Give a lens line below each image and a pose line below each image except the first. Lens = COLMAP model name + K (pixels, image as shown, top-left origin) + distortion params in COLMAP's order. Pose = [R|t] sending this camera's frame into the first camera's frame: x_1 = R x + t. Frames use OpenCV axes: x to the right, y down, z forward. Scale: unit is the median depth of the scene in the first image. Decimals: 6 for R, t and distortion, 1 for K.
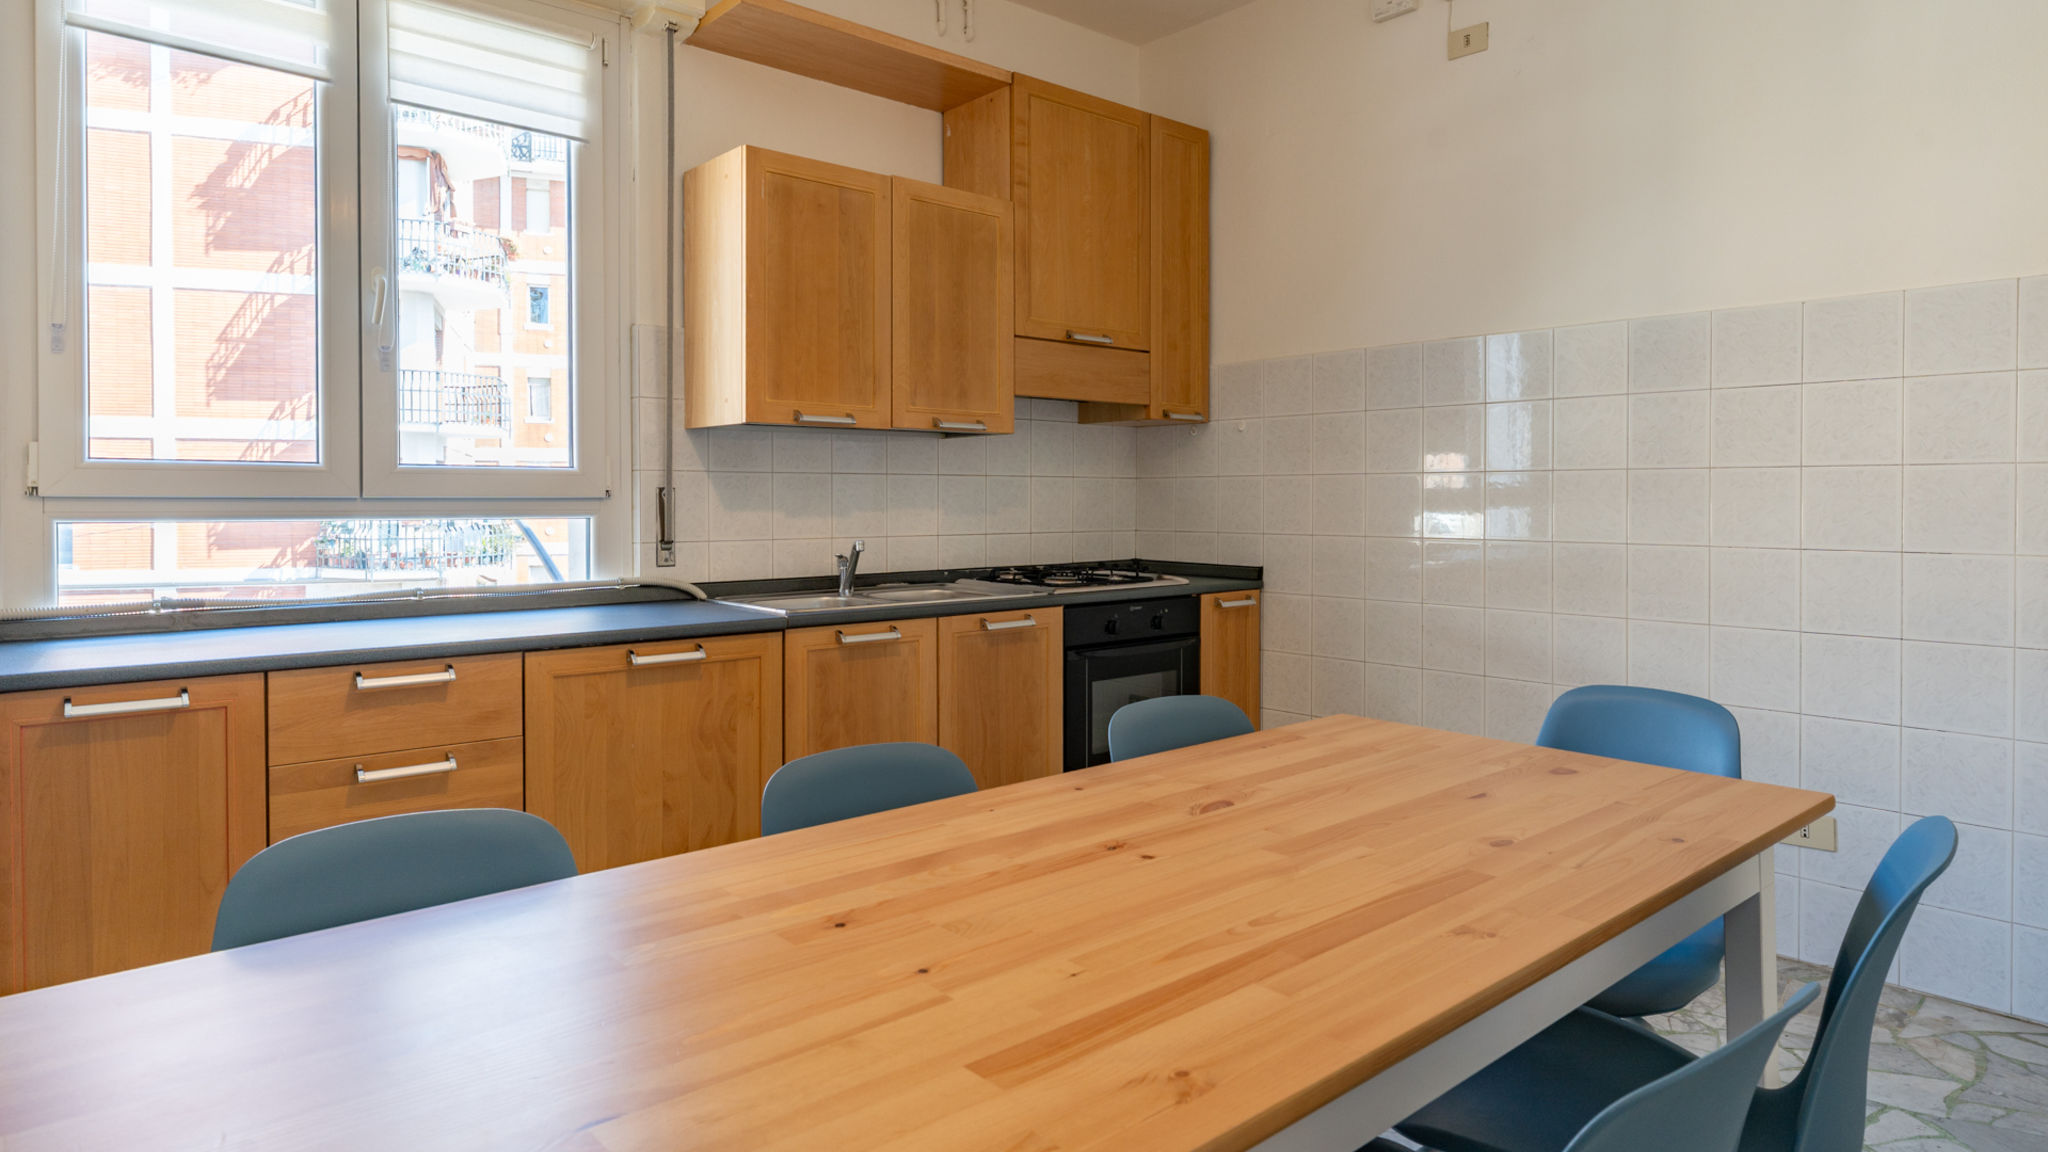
lens RADIAL K [[1168.4, 0, 1028.2], [0, 1168.4, 503.0], [0, 0, 1]] dist [-0.002042, -0.000523]
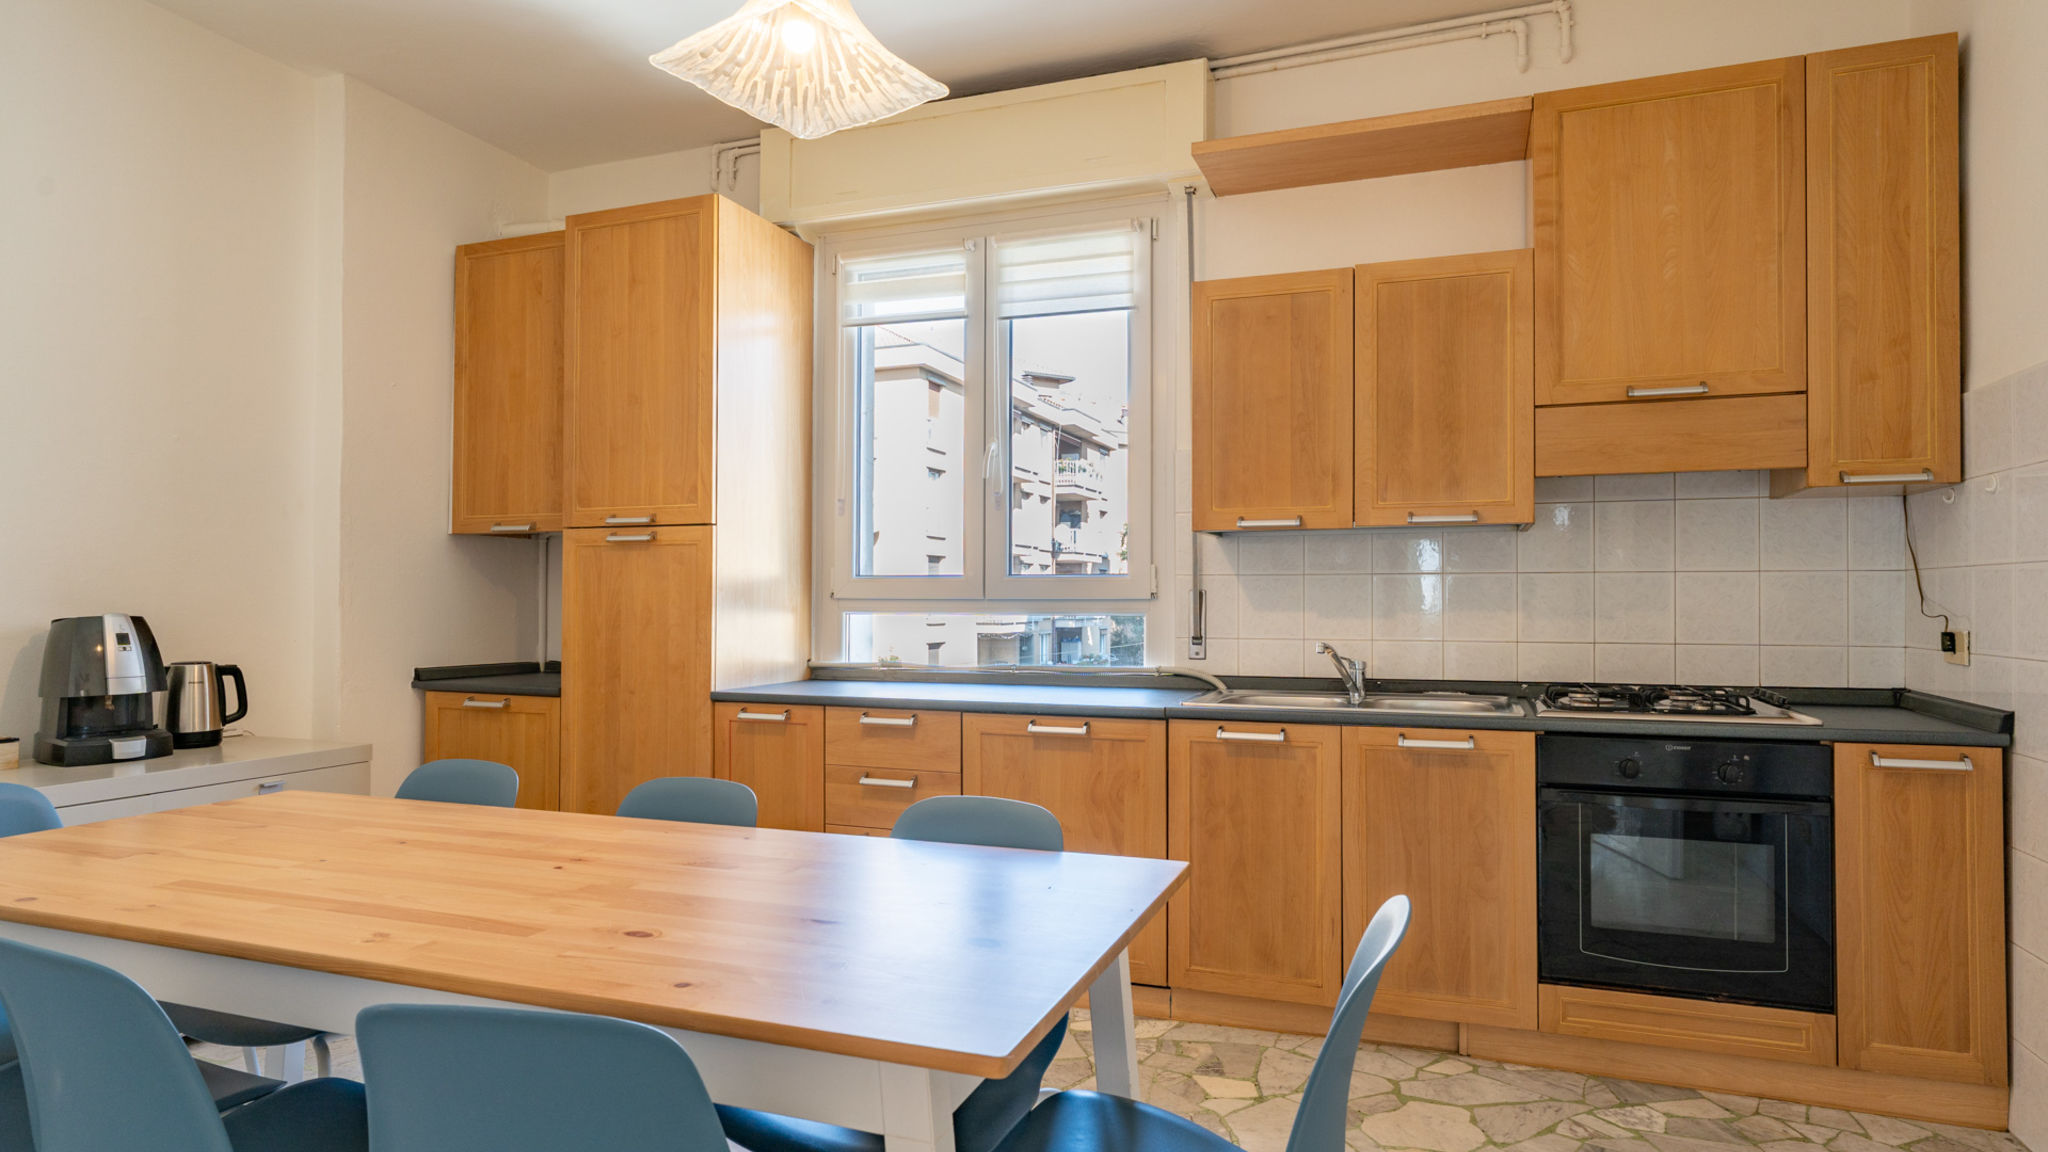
lens RADIAL K [[1128.2, 0, 1024.0], [0, 1128.2, 576.0], [0, 0, 1]] dist [0.002947, -0.000177]
pose [[0.483811, -0.016679, -0.875014, 0.559146], [-0.003117, 0.999779, -0.020780, -0.003325], [0.875167, 0.012781, 0.483652, 0.309427]]
